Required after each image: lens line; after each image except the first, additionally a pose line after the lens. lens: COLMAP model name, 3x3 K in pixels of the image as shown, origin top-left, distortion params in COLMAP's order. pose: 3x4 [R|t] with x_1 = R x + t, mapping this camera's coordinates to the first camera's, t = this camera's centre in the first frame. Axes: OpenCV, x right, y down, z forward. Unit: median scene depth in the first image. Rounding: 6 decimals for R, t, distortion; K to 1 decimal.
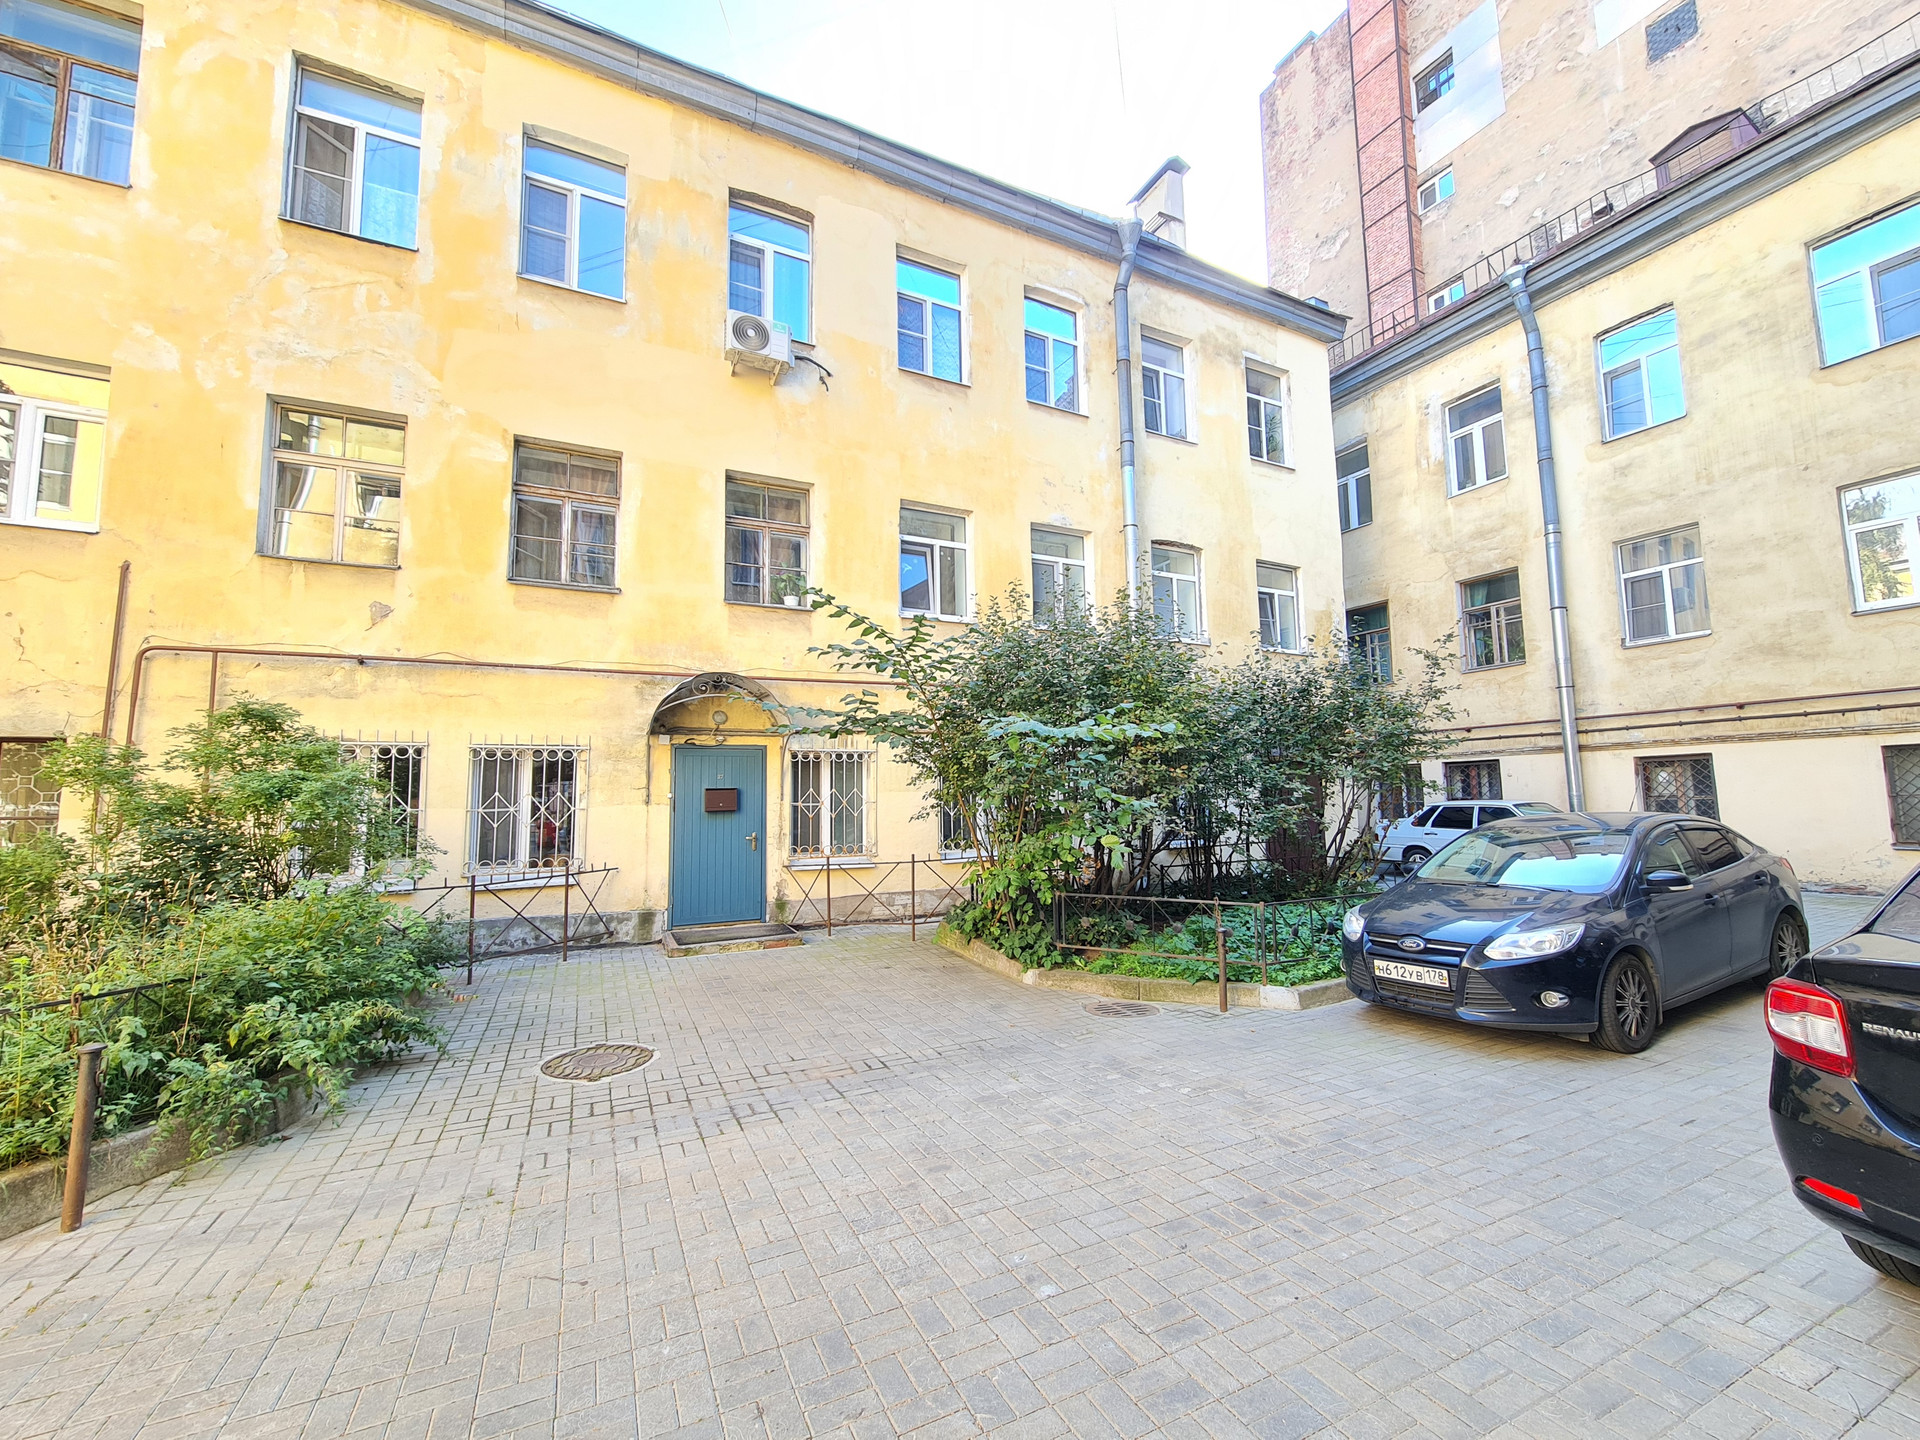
lens RADIAL K [[783.9, 0, 978.9], [0, 783.9, 729.8], [0, 0, 1]] dist [0.000948, -0.001768]
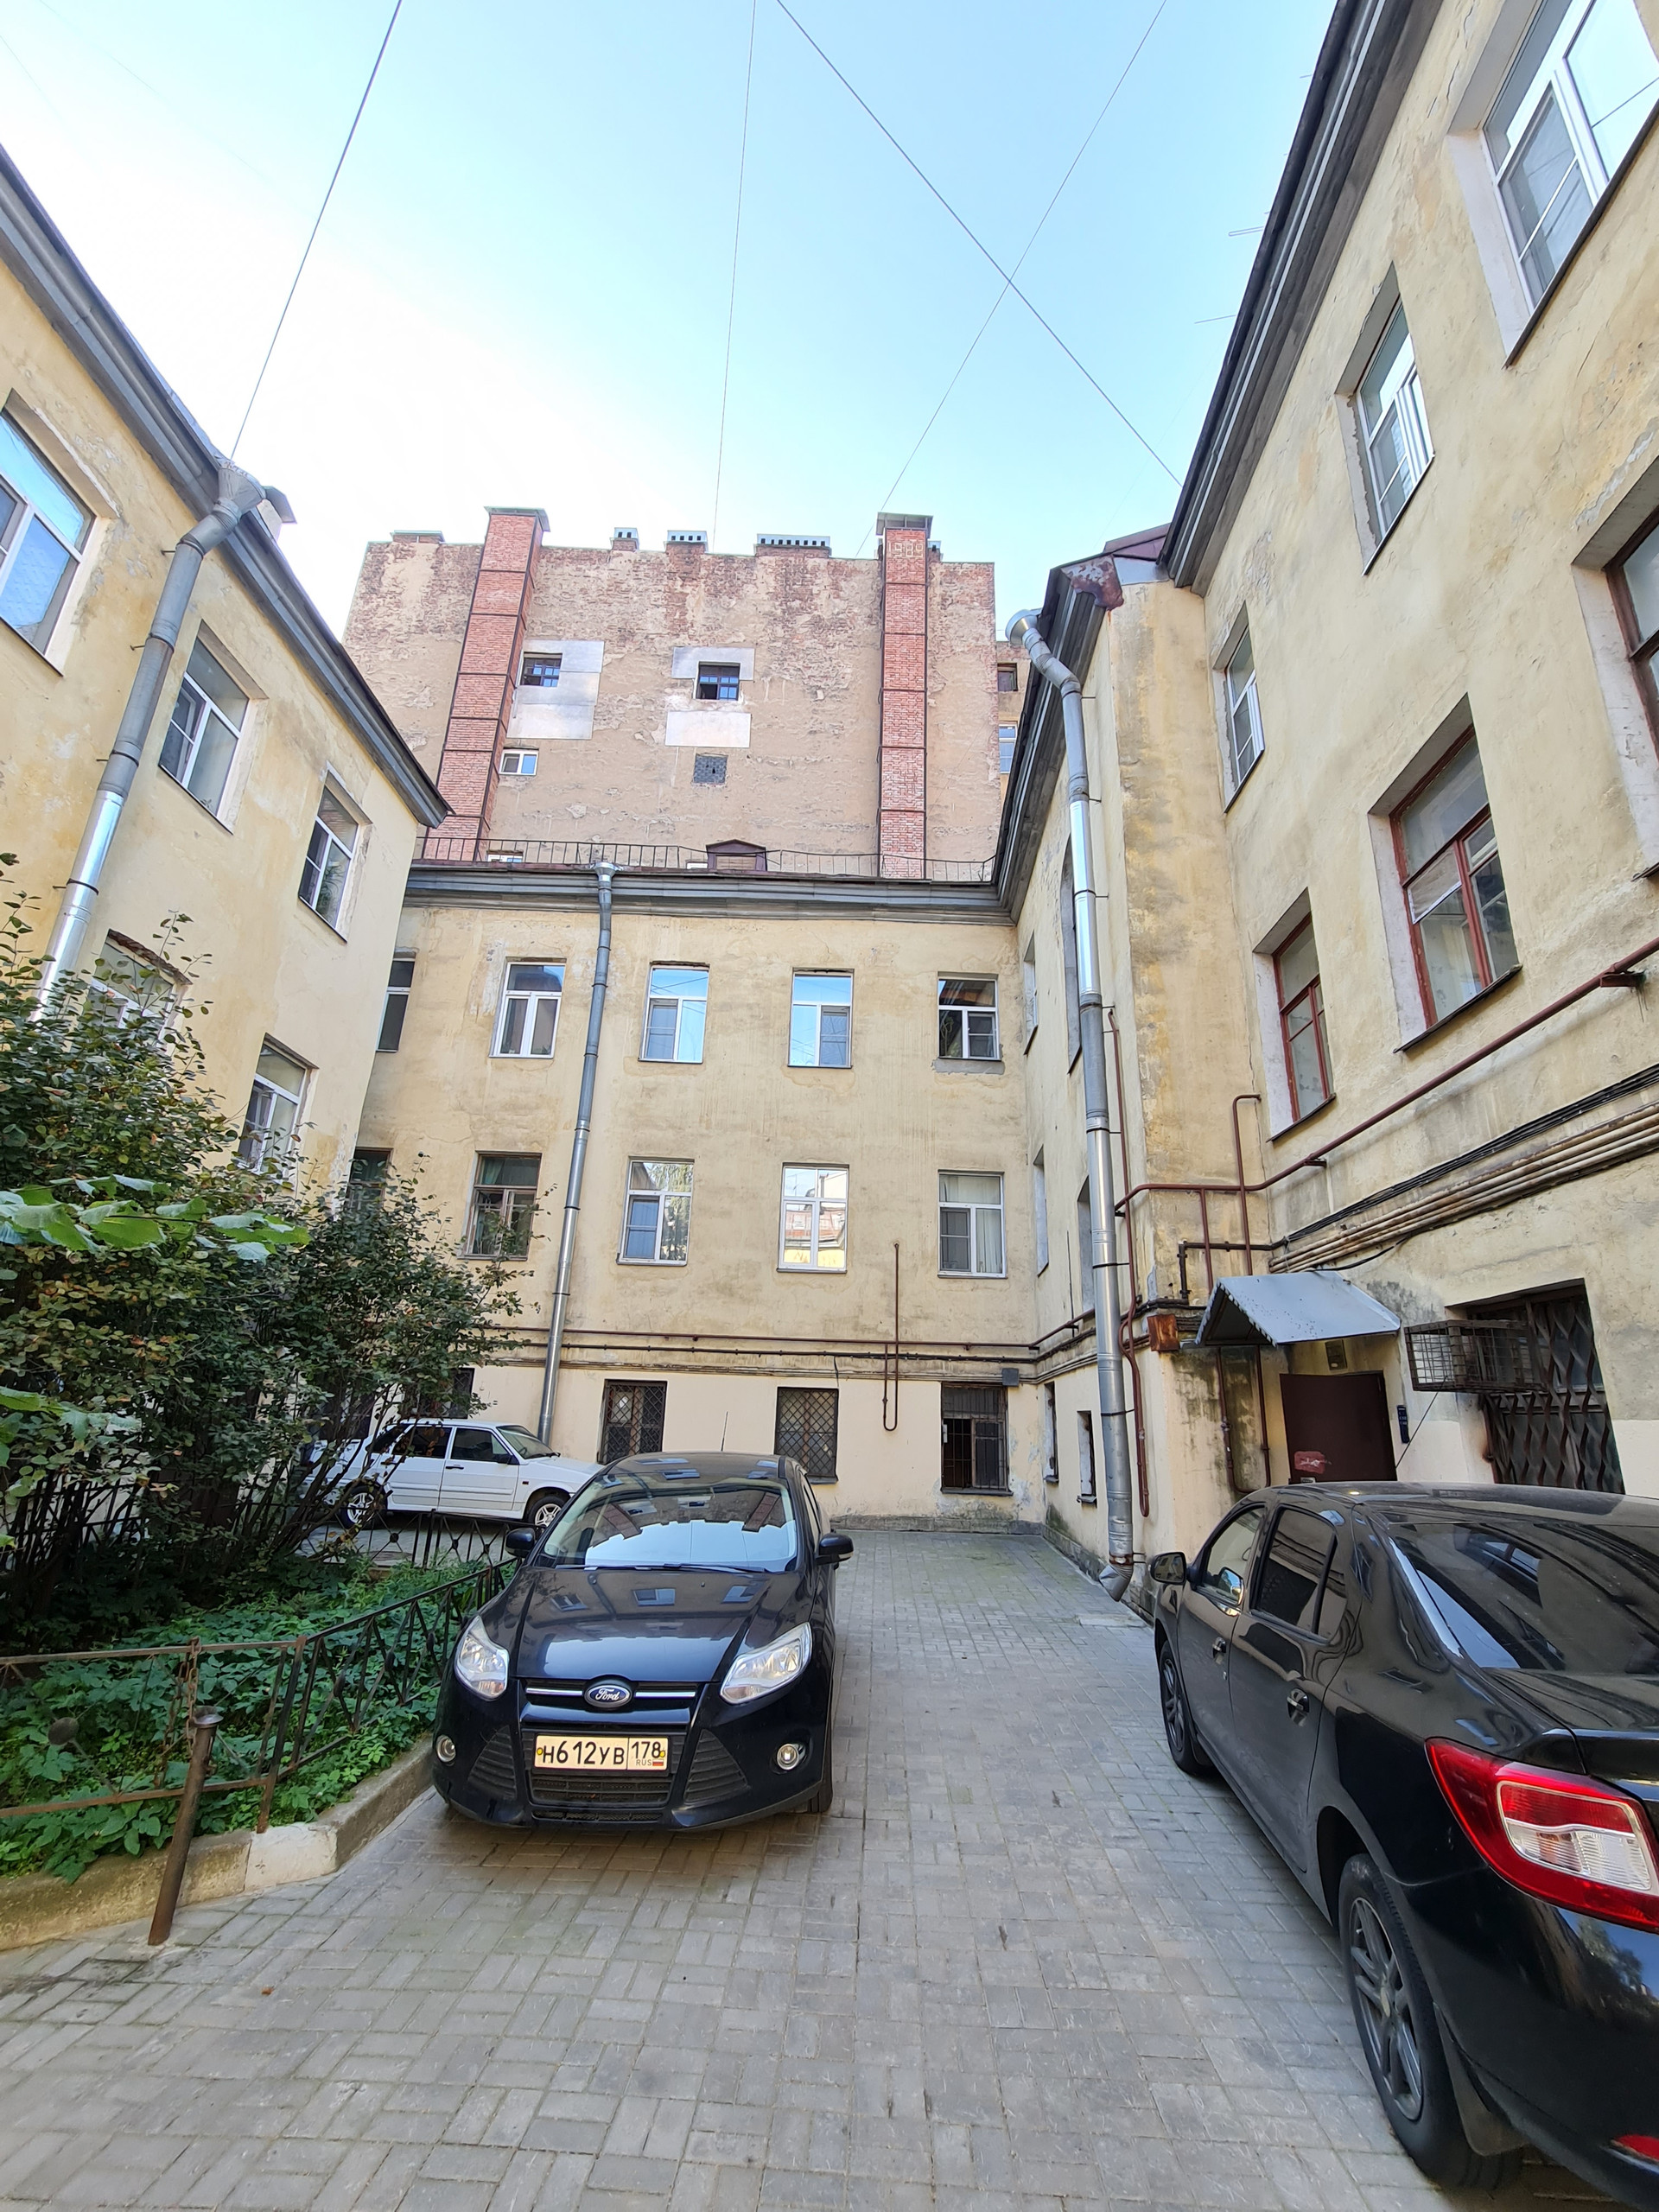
lens RADIAL K [[908.3, 0, 827.3], [0, 908.3, 1132.6], [0, 0, 1]] dist [0.000199, 0.002717]
pose [[0.494698, 0.299160, 0.815952, -0.018766], [-0.128941, 0.953759, -0.271510, 0.013867], [-0.859447, 0.029106, 0.510396, 0.193995]]
